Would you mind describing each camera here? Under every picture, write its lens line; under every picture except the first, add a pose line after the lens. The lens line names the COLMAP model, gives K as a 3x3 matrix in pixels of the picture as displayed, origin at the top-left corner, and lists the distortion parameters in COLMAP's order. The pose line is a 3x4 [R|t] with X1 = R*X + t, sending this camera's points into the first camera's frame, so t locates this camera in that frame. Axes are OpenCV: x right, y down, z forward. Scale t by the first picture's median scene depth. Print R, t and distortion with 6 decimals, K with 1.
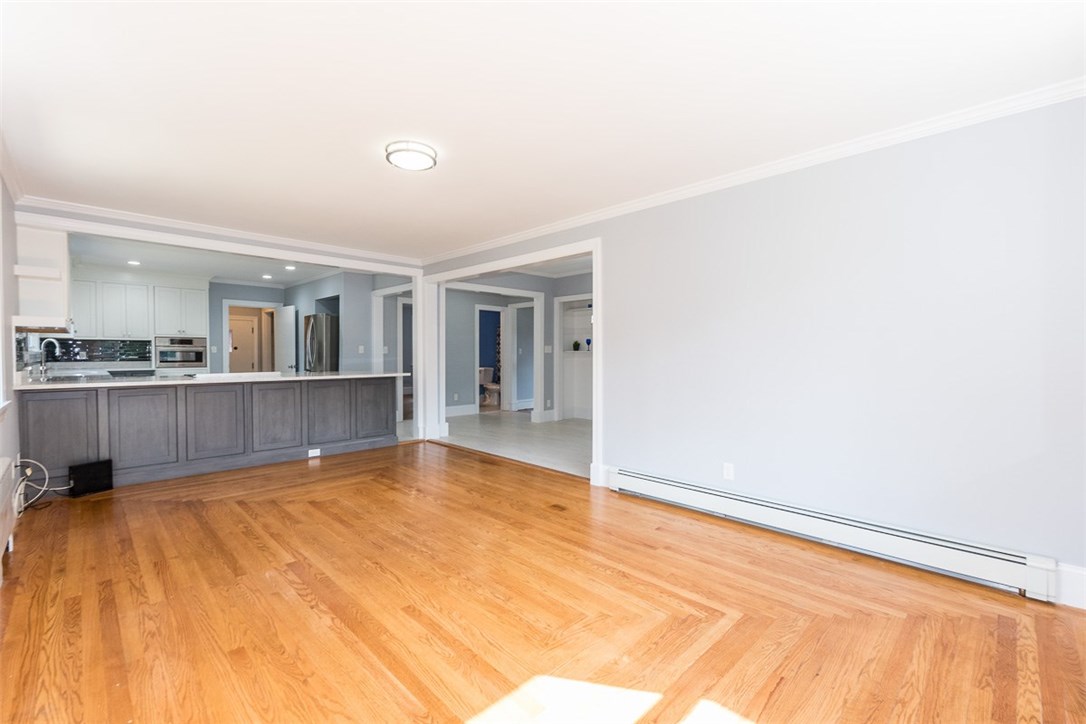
lens RADIAL K [[467.3, 0, 542.1], [0, 467.3, 364.4], [0, 0, 1]] dist [0.002217, -0.000179]
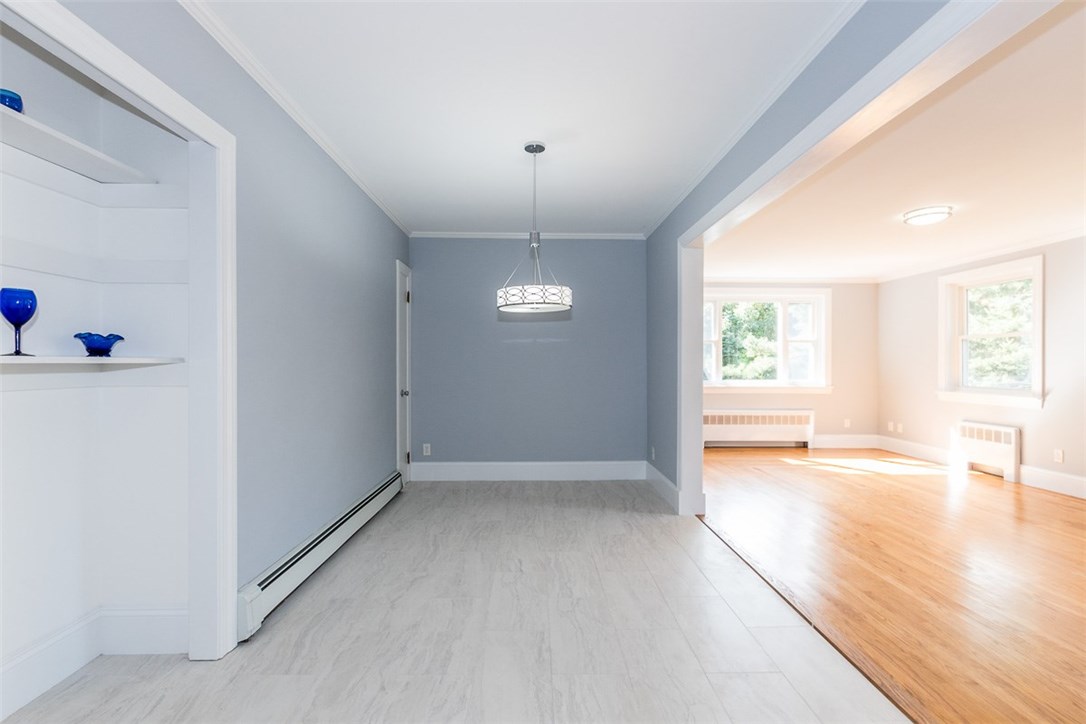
lens RADIAL K [[471.1, 0, 541.2], [0, 471.1, 364.4], [0, 0, 1]] dist [0.002383, -0.000748]
pose [[-0.724260, -0.002495, 0.689523, -0.298846], [0.014503, 0.999717, 0.018851, -0.051812], [-0.689375, 0.023653, -0.724019, 1.981823]]
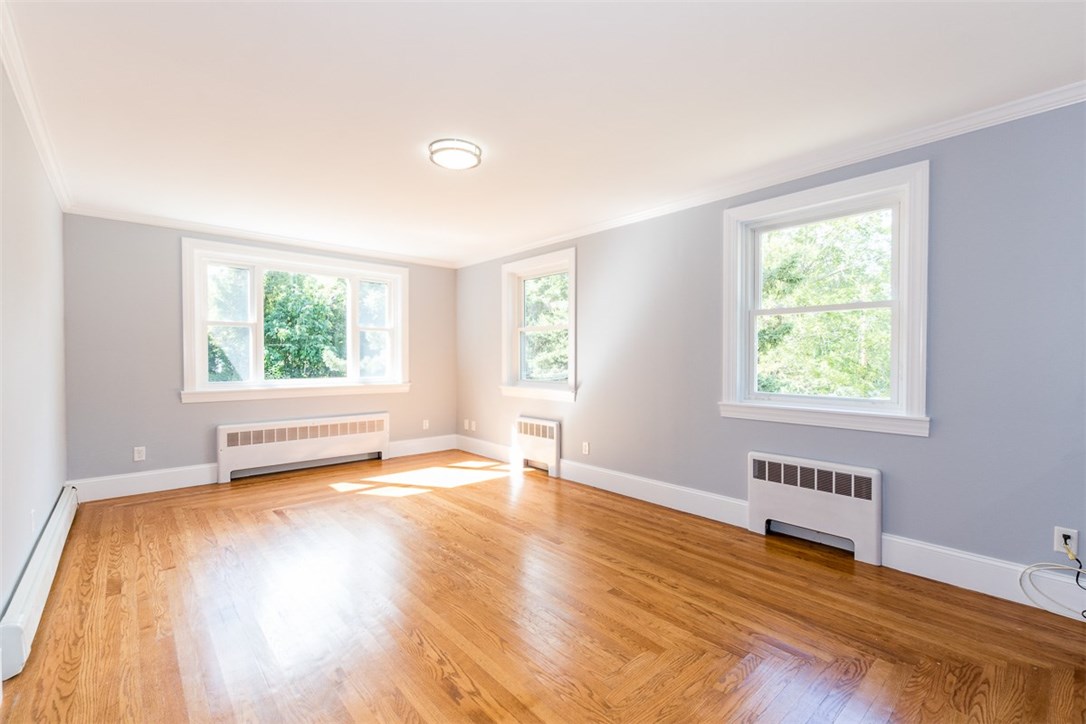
lens RADIAL K [[469.2, 0, 541.4], [0, 469.2, 364.1], [0, 0, 1]] dist [0.002101, -0.000292]
pose [[-0.998495, -0.002415, 0.054786, -0.372934], [-0.000363, 0.999299, 0.037422, -0.038593], [-0.054838, 0.037346, -0.997797, 1.440221]]
